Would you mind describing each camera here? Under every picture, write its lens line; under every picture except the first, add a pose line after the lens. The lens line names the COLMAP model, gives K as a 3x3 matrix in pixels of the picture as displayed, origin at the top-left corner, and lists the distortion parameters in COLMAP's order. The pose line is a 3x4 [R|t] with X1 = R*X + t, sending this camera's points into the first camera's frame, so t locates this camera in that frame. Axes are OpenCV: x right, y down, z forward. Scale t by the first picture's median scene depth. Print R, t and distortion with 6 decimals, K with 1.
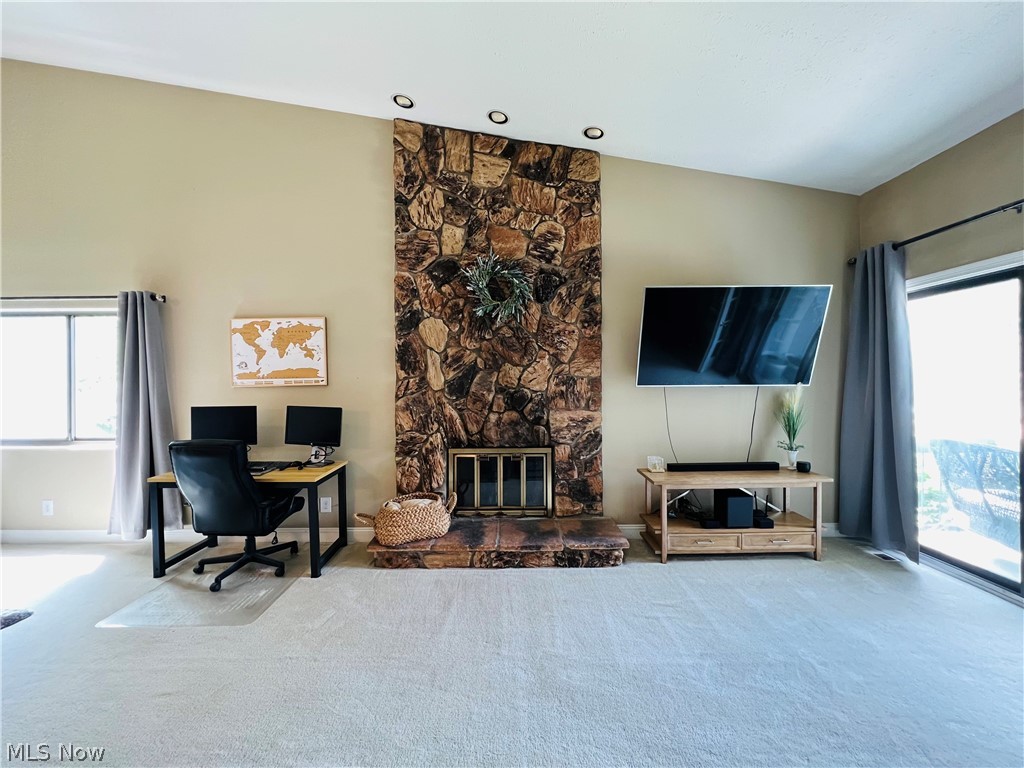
lens RADIAL K [[408.9, 0, 511.5], [0, 408.9, 382.4], [0, 0, 1]] dist [-0.002526, 0.001003]
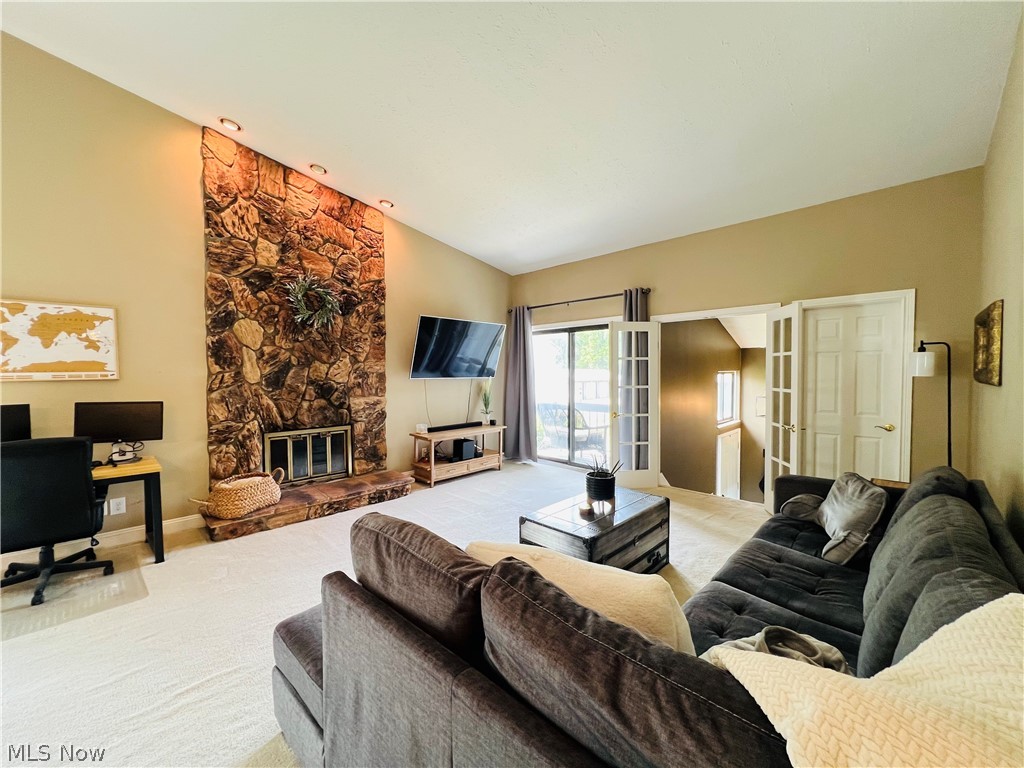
lens RADIAL K [[408.9, 0, 511.2], [0, 408.9, 382.3], [0, 0, 1]] dist [-0.002526, 0.001003]
pose [[0.700523, -0.012582, 0.713519, -0.491763], [-0.000631, 0.999833, 0.018251, -0.004617], [-0.713630, -0.013236, 0.700398, -0.310118]]
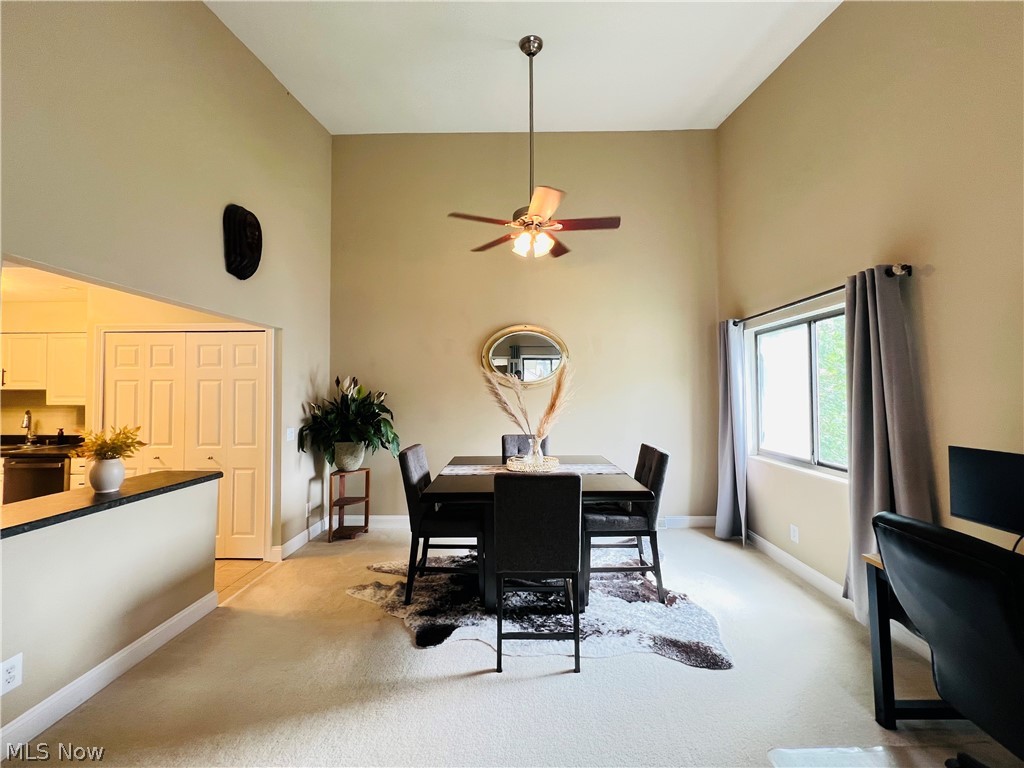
lens RADIAL K [[408.9, 0, 512.5], [0, 408.9, 382.9], [0, 0, 1]] dist [-0.002526, 0.001003]
pose [[-0.019237, -0.020299, -0.999609, -0.197389], [0.003985, 0.999784, -0.020379, -0.016228], [0.999807, -0.004375, -0.019152, 0.385806]]
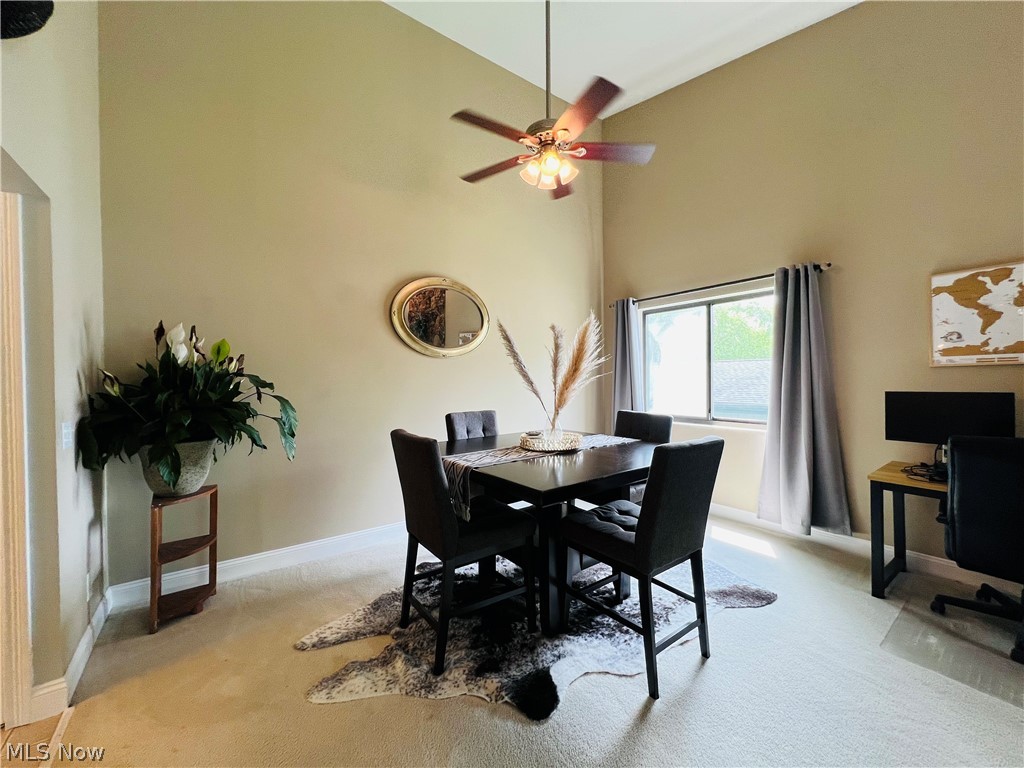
lens RADIAL K [[408.9, 0, 511.7], [0, 408.9, 383.1], [0, 0, 1]] dist [-0.002526, 0.001003]
pose [[0.587779, 0.010135, -0.808958, -0.529975], [0.005242, 0.999853, 0.016336, 0.024565], [0.809004, -0.013843, 0.587640, -0.059966]]
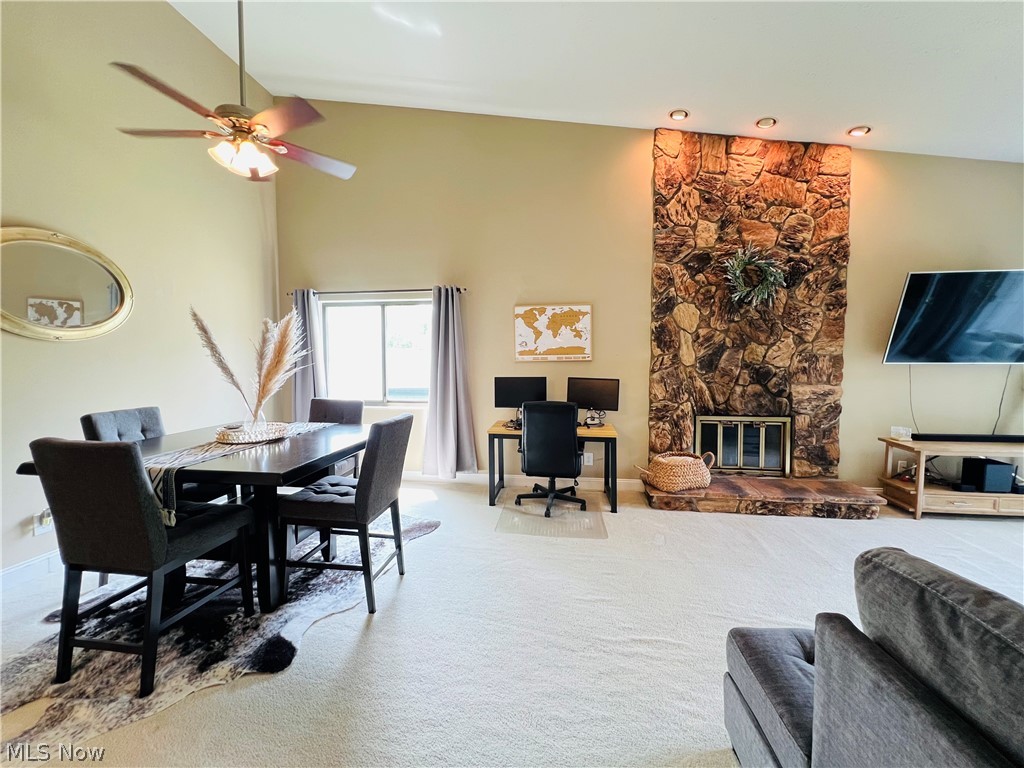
lens RADIAL K [[408.9, 0, 512.4], [0, 408.9, 383.1], [0, 0, 1]] dist [-0.002526, 0.001003]
pose [[0.990019, 0.013675, -0.140269, -0.515820], [-0.006231, 0.998555, 0.053375, 0.010030], [0.140796, -0.051968, 0.988674, -0.226929]]
